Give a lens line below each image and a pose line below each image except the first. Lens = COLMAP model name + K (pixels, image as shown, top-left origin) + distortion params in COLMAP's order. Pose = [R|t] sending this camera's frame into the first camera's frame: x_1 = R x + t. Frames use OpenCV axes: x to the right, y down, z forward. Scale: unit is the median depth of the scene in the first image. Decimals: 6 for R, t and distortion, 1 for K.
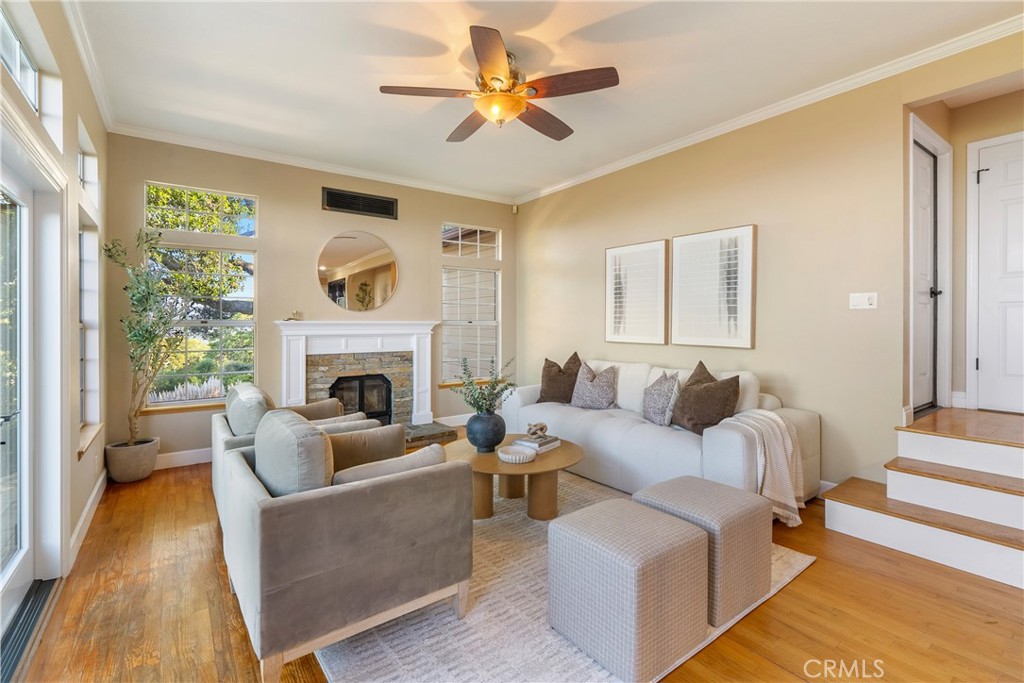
lens RADIAL K [[467.7, 0, 514.0], [0, 467.7, 325.9], [0, 0, 1]] dist [-0.003530, 0.000073]
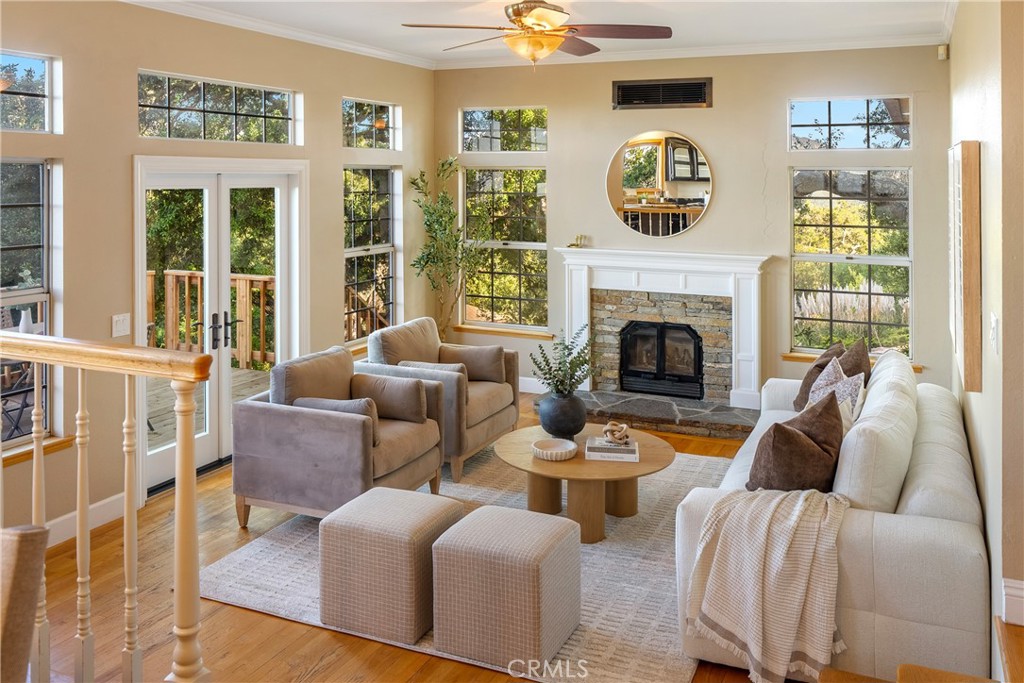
lens RADIAL K [[892.1, 0, 508.9], [0, 892.1, 182.8], [0, 0, 1]] dist [-0.002935, 0.001148]
pose [[0.491682, 0.011760, -0.870696, 0.852661], [-0.010787, 0.999914, 0.007414, -0.134589], [0.870708, 0.005747, 0.491766, 0.090938]]
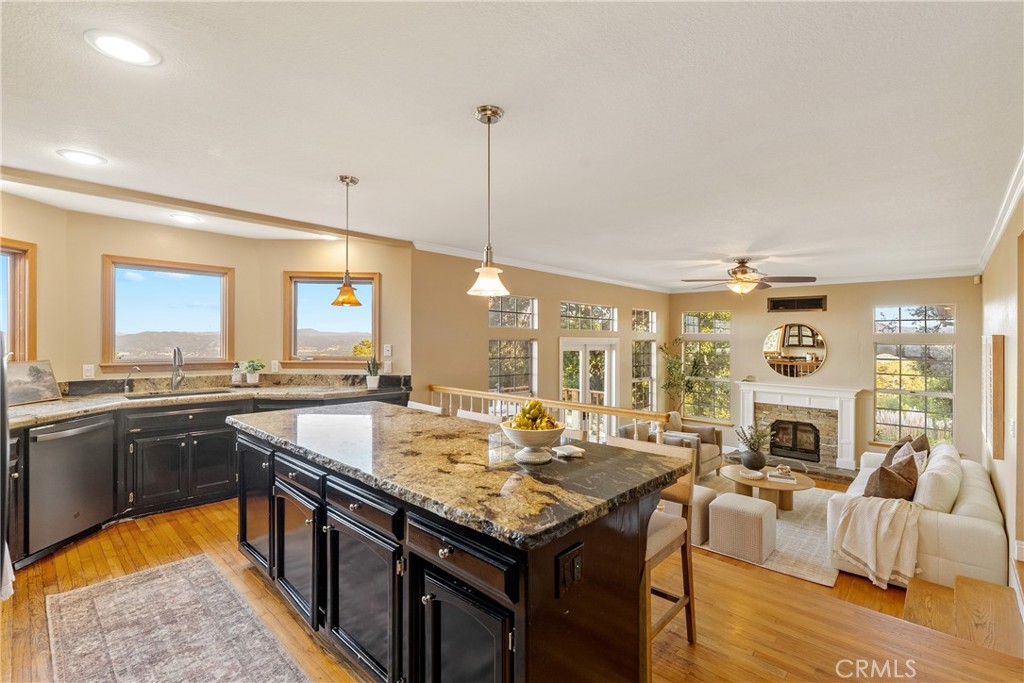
lens RADIAL K [[471.8, 0, 514.9], [0, 471.8, 343.6], [0, 0, 1]] dist [-0.002325, 0.000664]
pose [[0.196542, 0.014256, -0.980392, 1.012598], [-0.017393, 0.999788, 0.011051, -0.148654], [0.980341, 0.014881, 0.196748, -0.162563]]
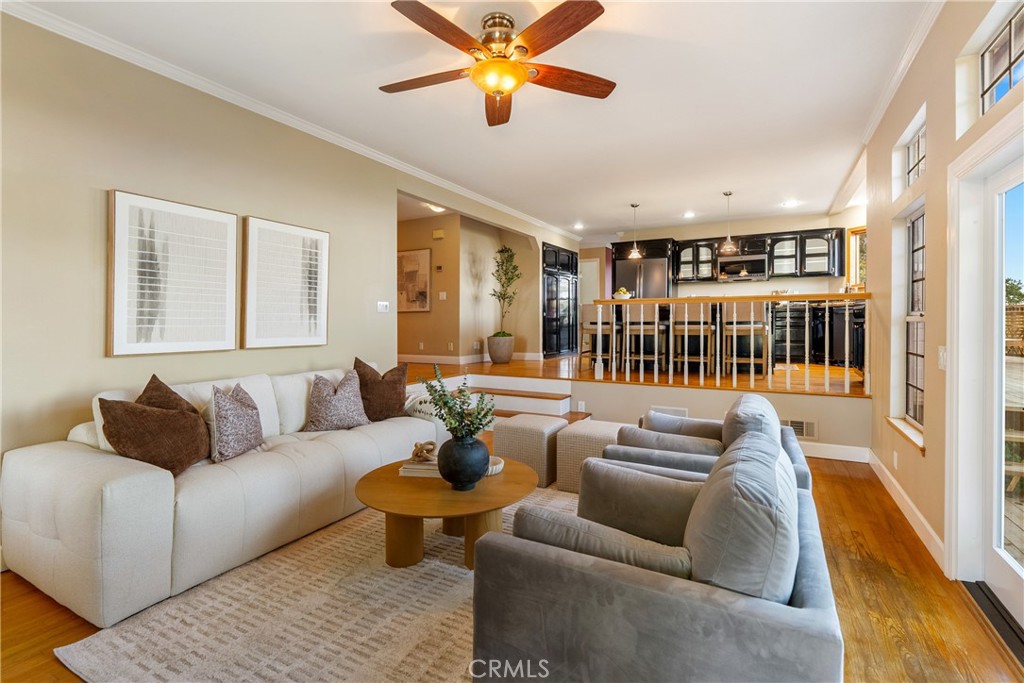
lens RADIAL K [[477.1, 0, 509.6], [0, 477.1, 324.8], [0, 0, 1]] dist [-0.000118, 0.000026]
pose [[-0.422120, -0.002854, 0.906535, -0.534337], [0.012511, 0.999881, 0.008973, -0.002890], [-0.906454, 0.015129, -0.422034, 0.841485]]
